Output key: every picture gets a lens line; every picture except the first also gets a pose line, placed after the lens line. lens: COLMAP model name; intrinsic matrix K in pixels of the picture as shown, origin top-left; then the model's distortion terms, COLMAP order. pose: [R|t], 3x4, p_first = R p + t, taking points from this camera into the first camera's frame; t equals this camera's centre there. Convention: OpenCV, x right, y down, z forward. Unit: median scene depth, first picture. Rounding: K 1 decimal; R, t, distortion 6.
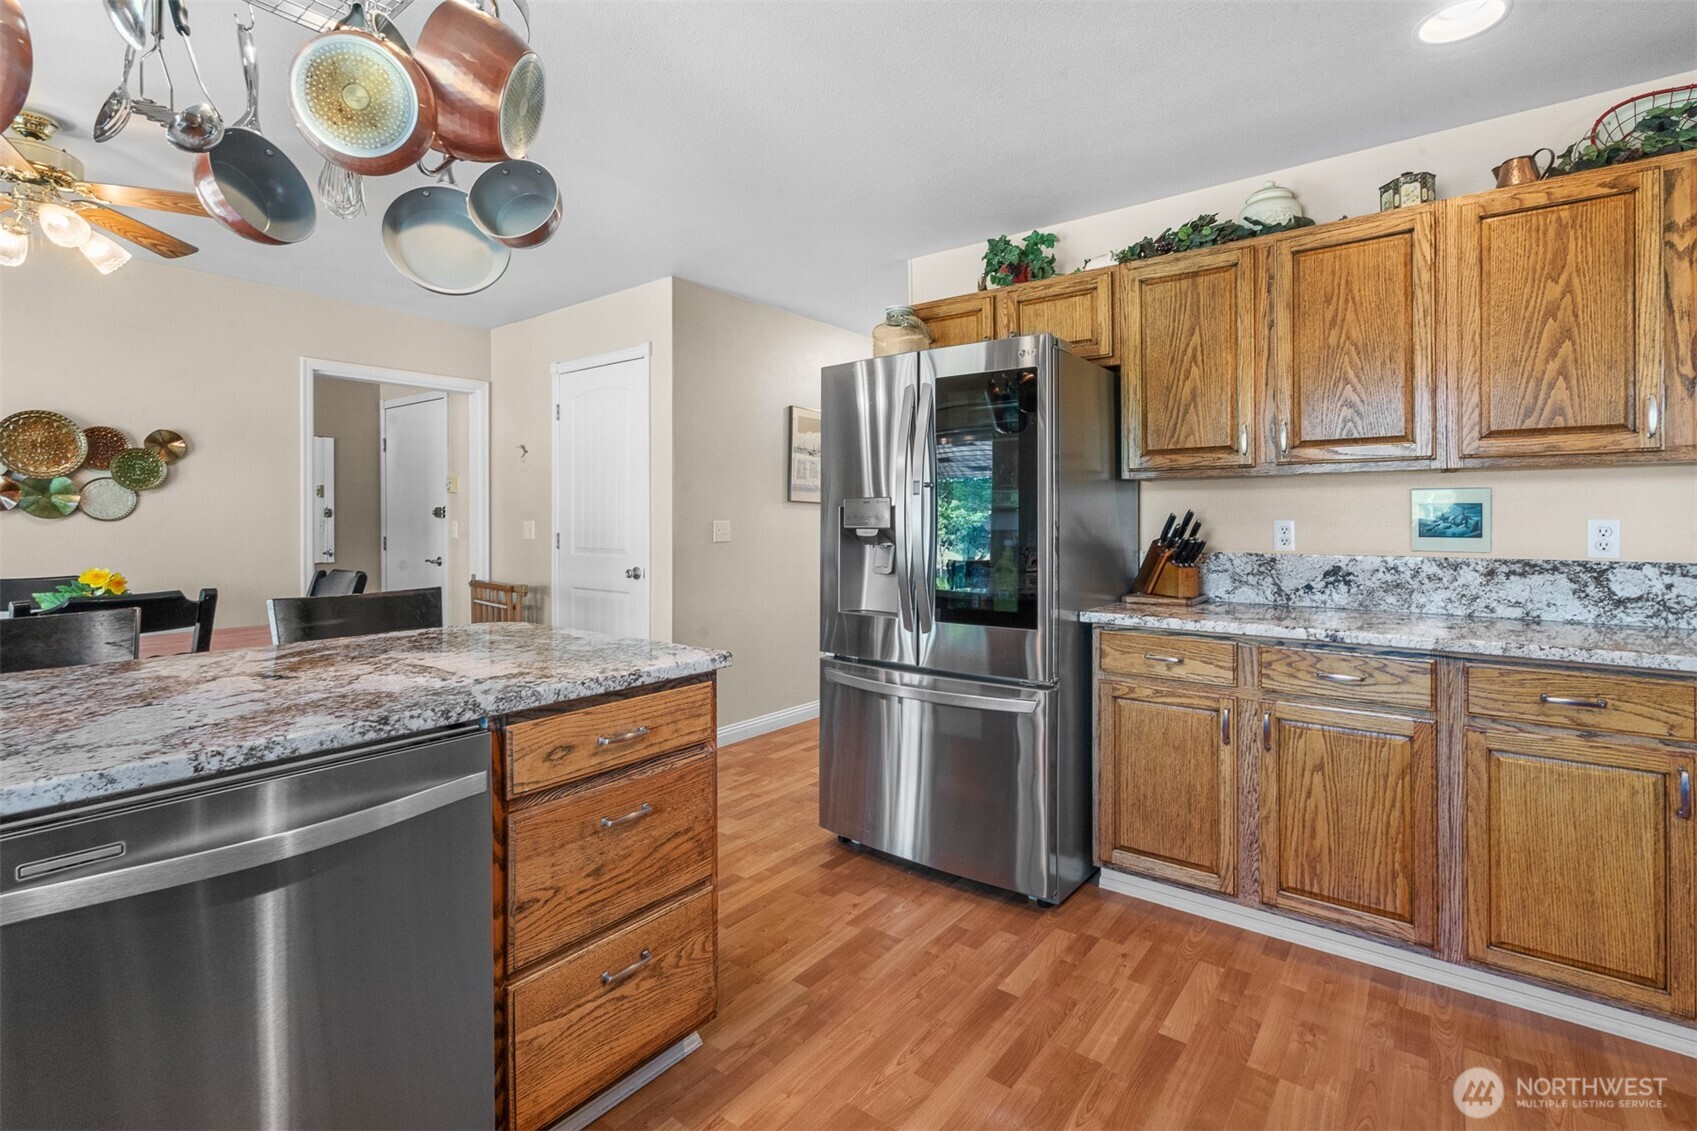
lens RADIAL K [[783.6, 0, 855.7], [0, 783.6, 519.7], [0, 0, 1]] dist [-0.004833, 0.001957]
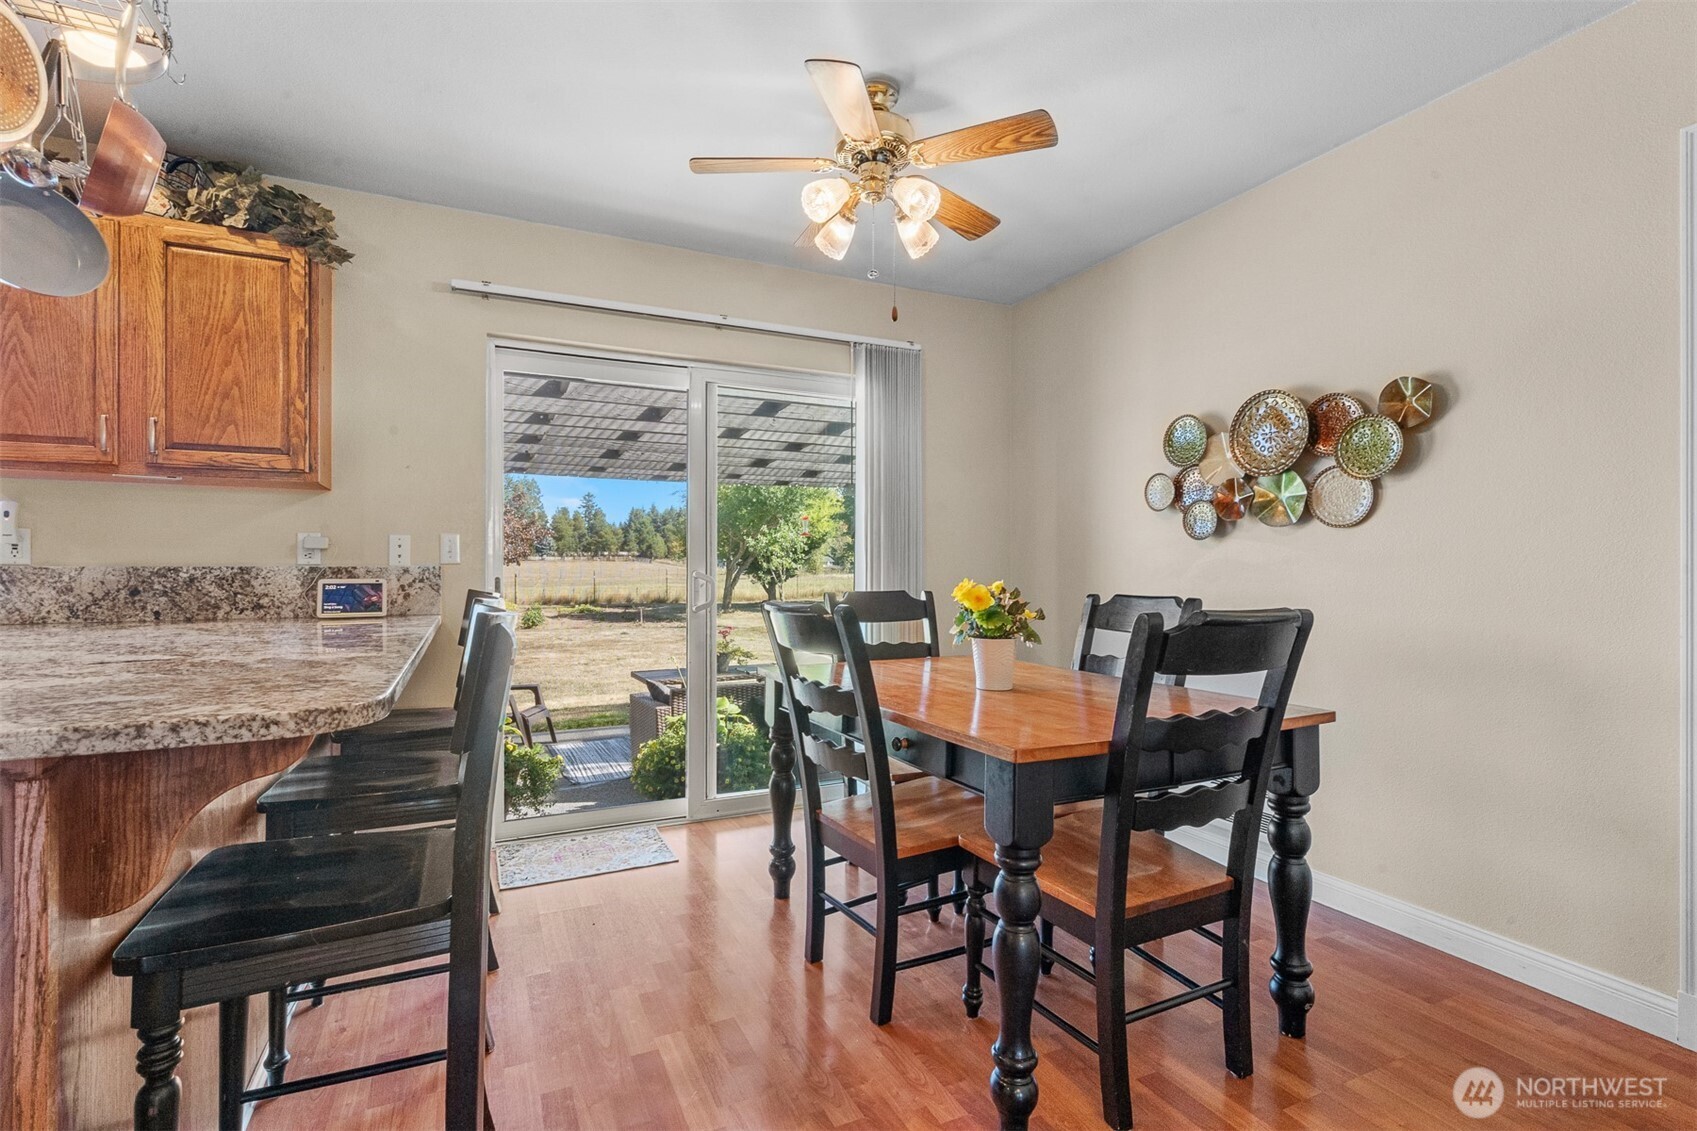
lens RADIAL K [[783.6, 0, 831.7], [0, 783.6, 579.1], [0, 0, 1]] dist [-0.004833, 0.001957]
pose [[-0.458402, 0.014150, -0.888632, -0.261603], [0.000252, 0.999875, 0.015792, 0.072577], [0.888745, 0.007015, -0.458349, 1.817057]]
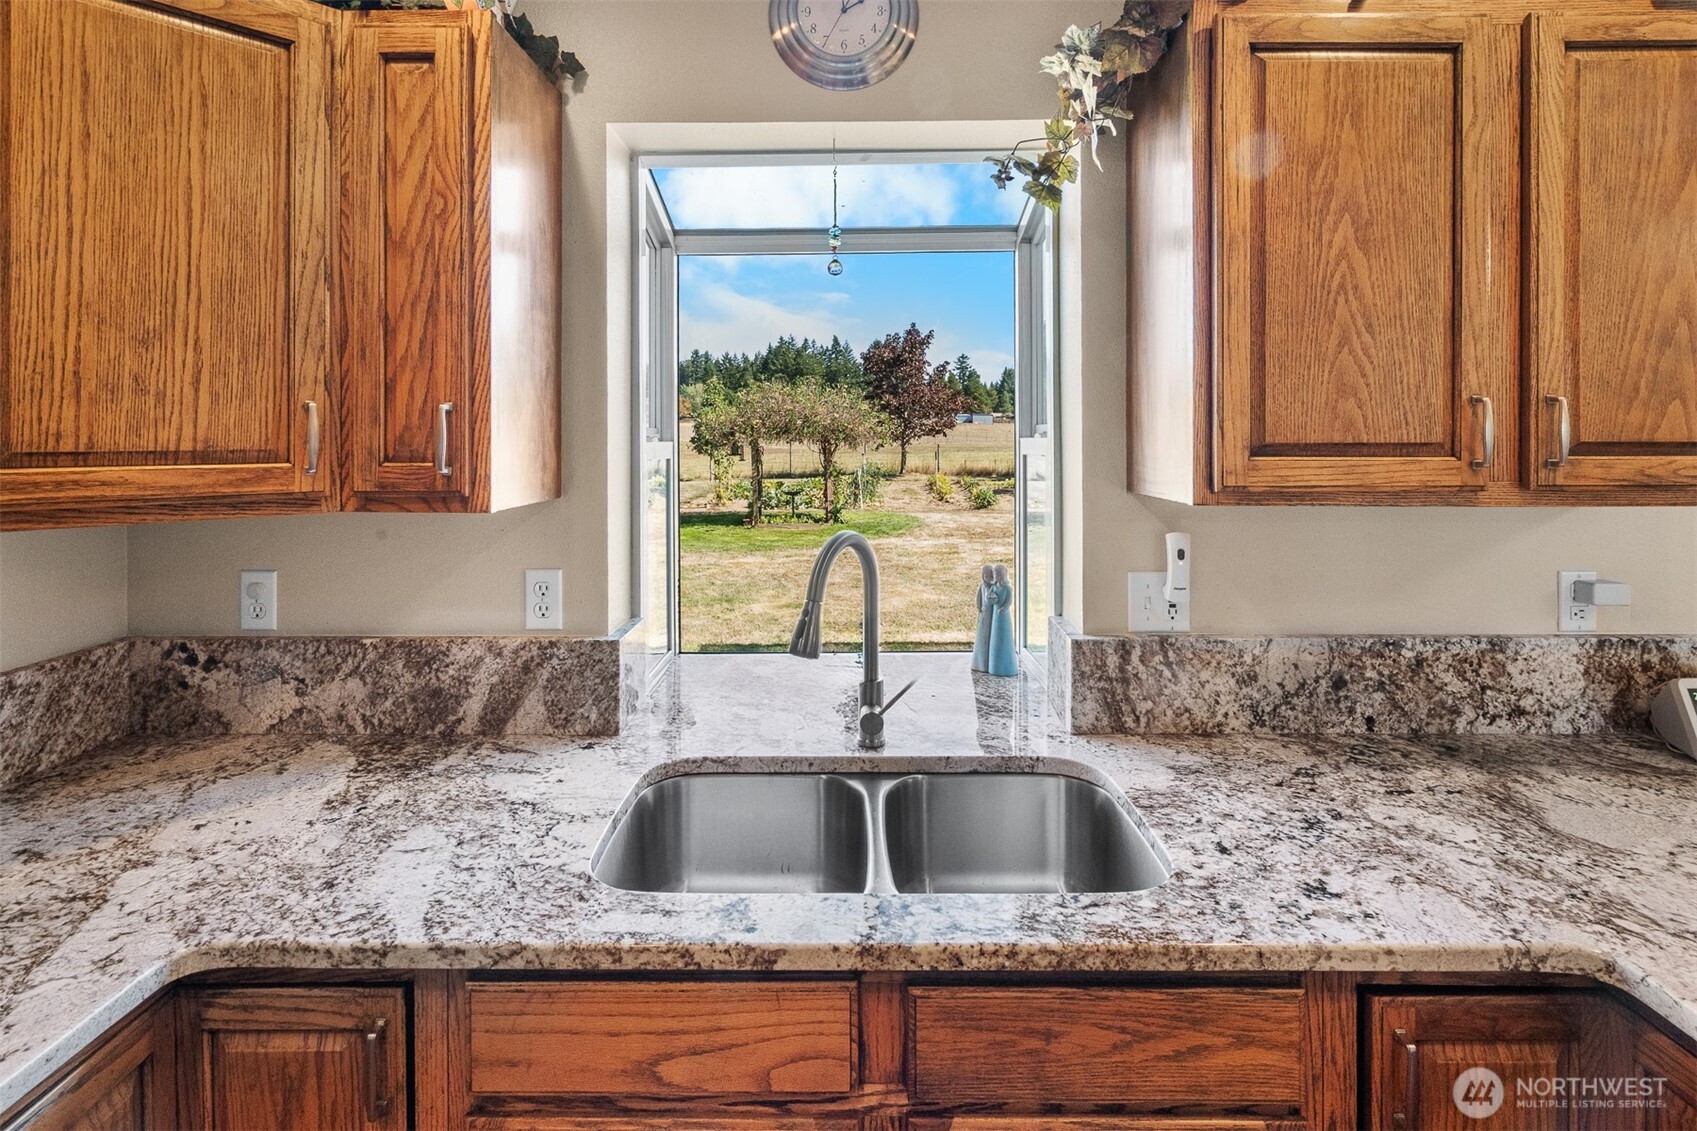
lens RADIAL K [[783.6, 0, 840.2], [0, 783.6, 426.9], [0, 0, 1]] dist [-0.004833, 0.001957]
pose [[-0.798211, 0.003652, -0.602367, -0.038686], [0.003557, 0.999993, 0.001349, -0.149163], [0.602368, -0.001066, -0.798218, 0.399379]]
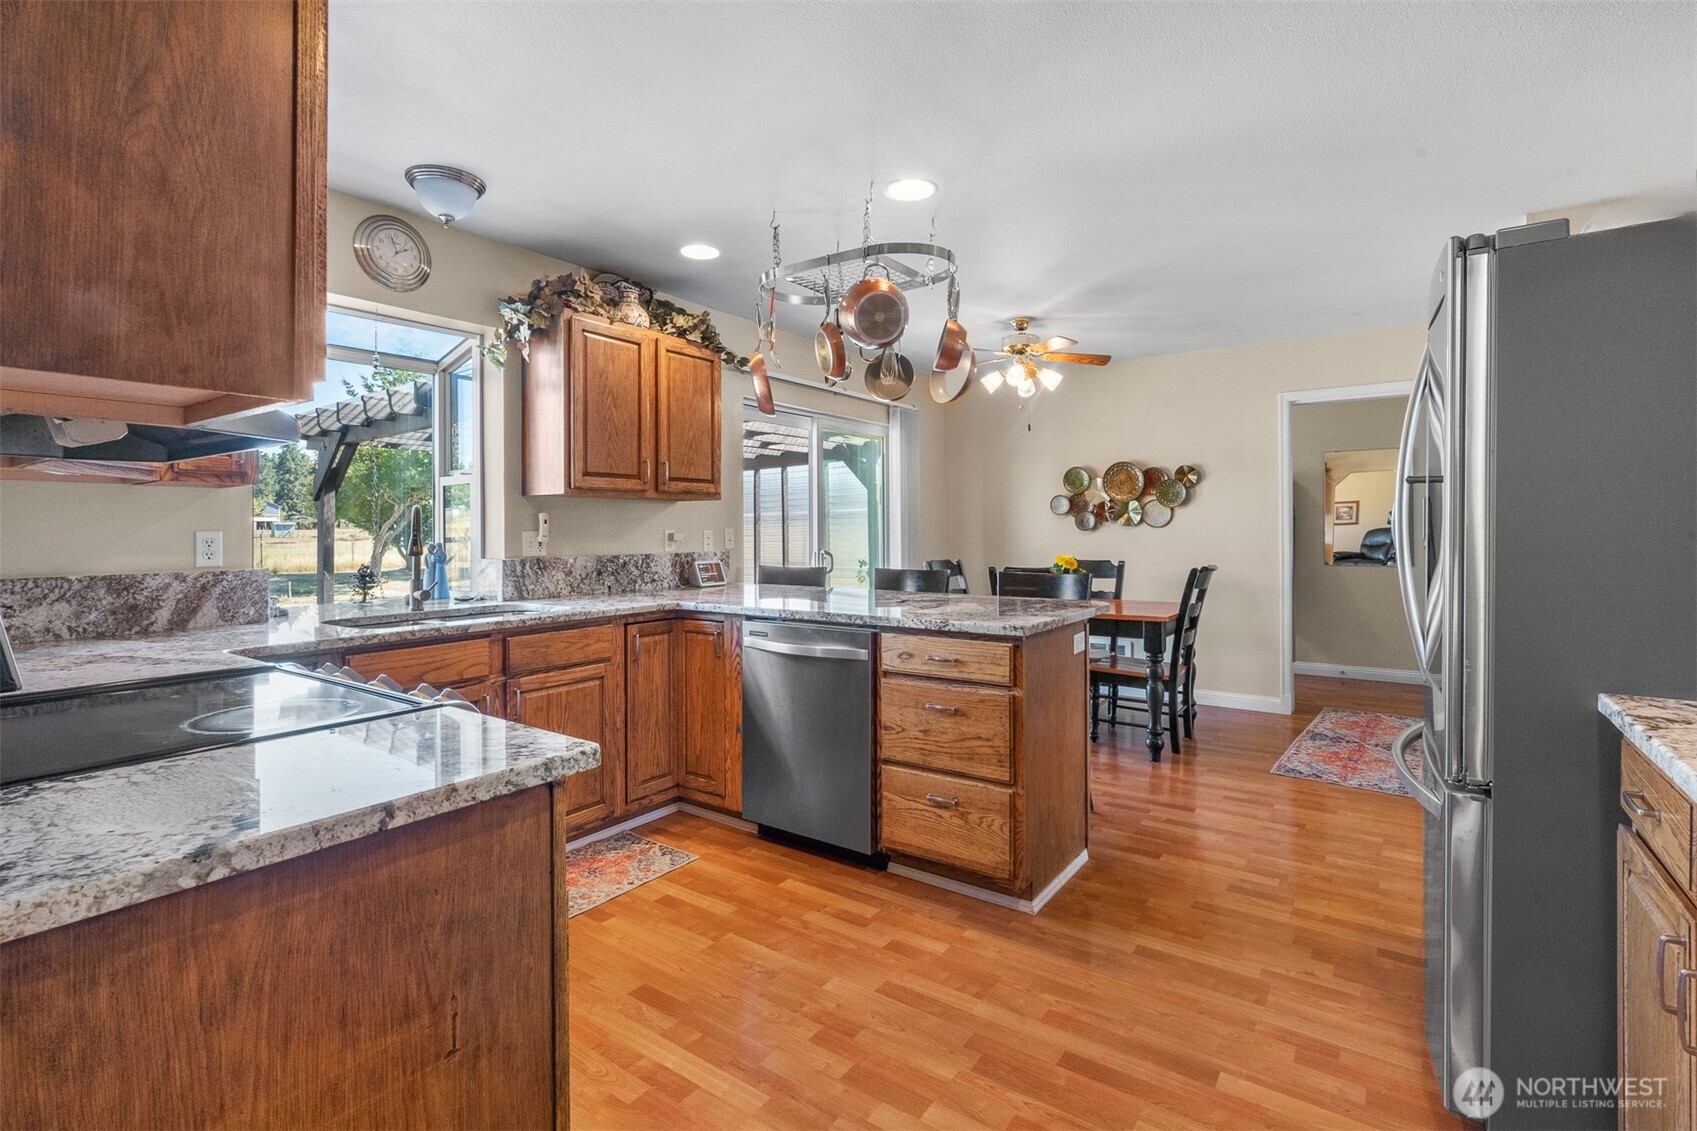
lens RADIAL K [[783.6, 0, 844.1], [0, 783.6, 536.1], [0, 0, 1]] dist [-0.004833, 0.001957]
pose [[0.040152, 0.012596, -0.999114, 1.146495], [0.002495, 0.999916, 0.012706, -0.004371], [0.999190, -0.003003, 0.040117, 0.621561]]
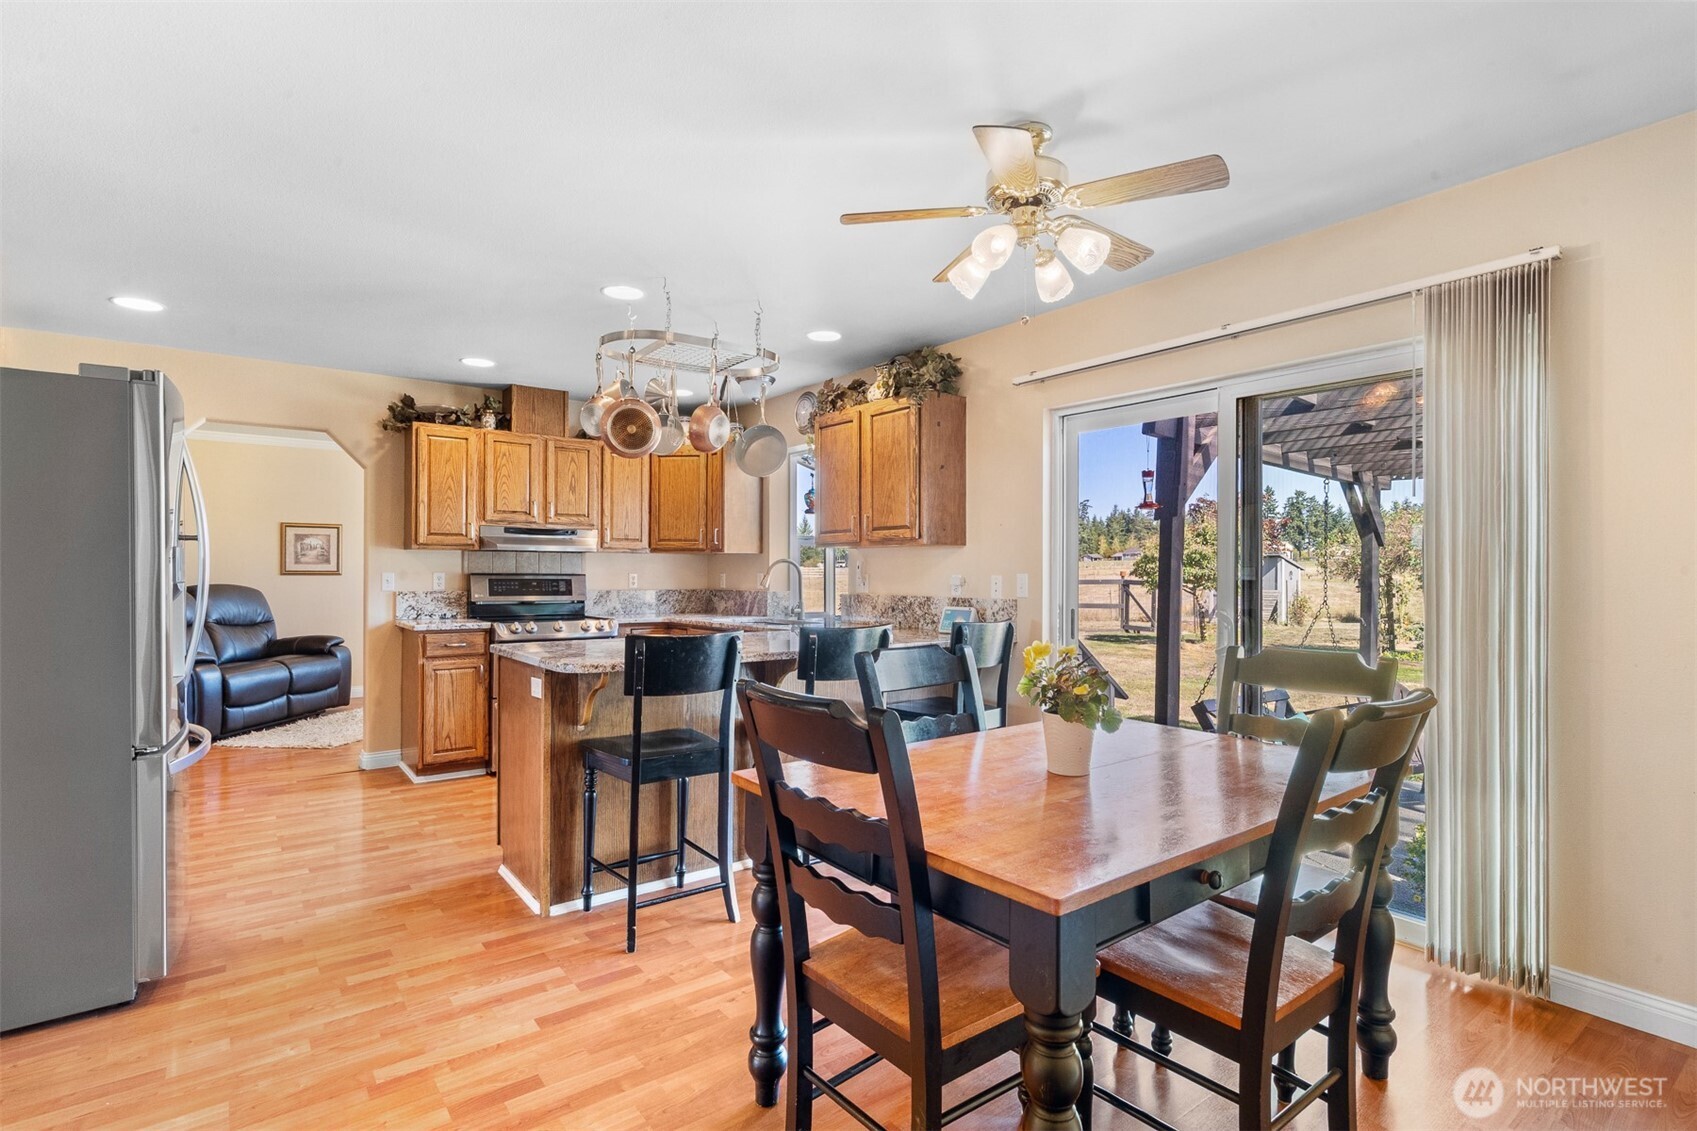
lens RADIAL K [[822.3, 0, 845.2], [0, 822.3, 574.5], [0, 0, 1]] dist [-0.005962, 0.003250]
pose [[-0.966120, 0.001835, 0.258088, -1.457868], [0.003035, 0.999986, 0.004253, -0.005040], [-0.258076, 0.004892, -0.966112, 2.611154]]
